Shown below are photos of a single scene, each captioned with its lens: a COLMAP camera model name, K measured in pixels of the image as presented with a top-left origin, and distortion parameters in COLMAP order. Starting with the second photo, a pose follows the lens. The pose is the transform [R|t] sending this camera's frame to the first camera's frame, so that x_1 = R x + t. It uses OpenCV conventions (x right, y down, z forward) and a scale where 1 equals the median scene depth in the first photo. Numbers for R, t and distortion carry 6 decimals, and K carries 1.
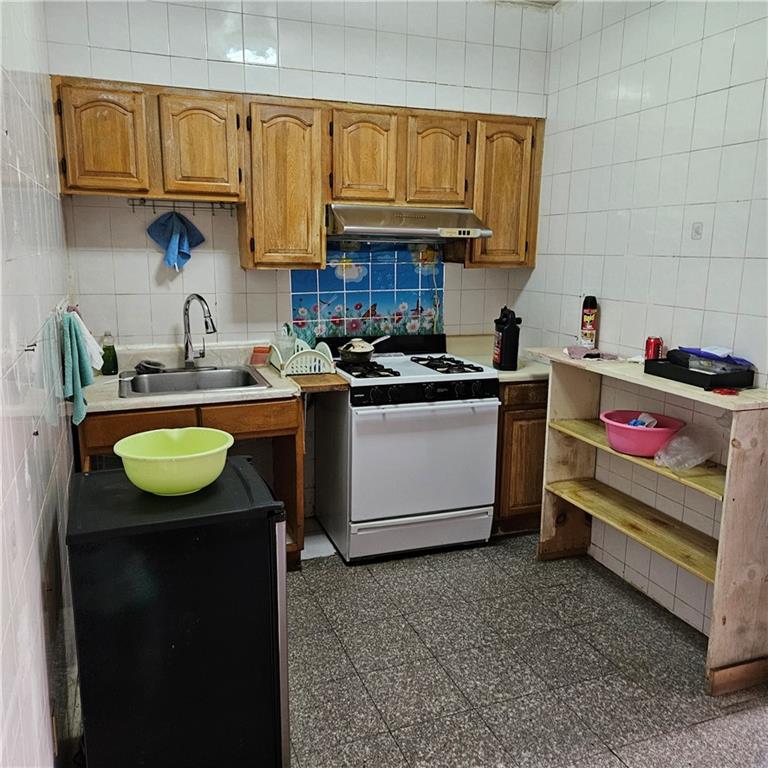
lens RADIAL K [[674.0, 0, 384.6], [0, 674.0, 377.6], [0, 0, 1]] dist [0.050473, -0.029881]
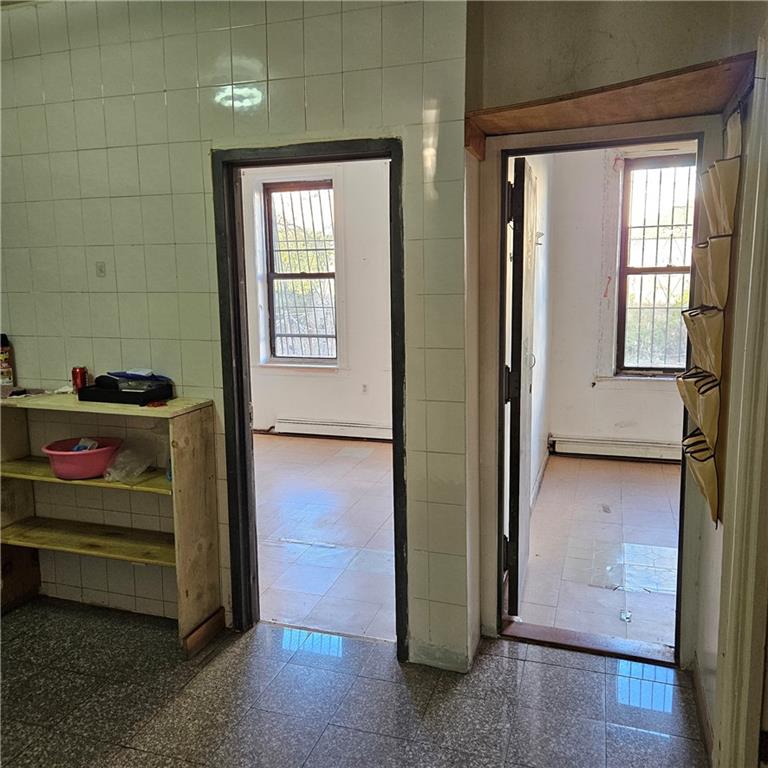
lens RADIAL K [[674.0, 0, 384.1], [0, 674.0, 382.4], [0, 0, 1]] dist [0.050473, -0.029881]
pose [[0.620315, -0.133181, 0.772963, -0.139400], [0.164564, 0.985643, 0.037760, 0.003220], [-0.766895, 0.103778, 0.633326, -0.047802]]
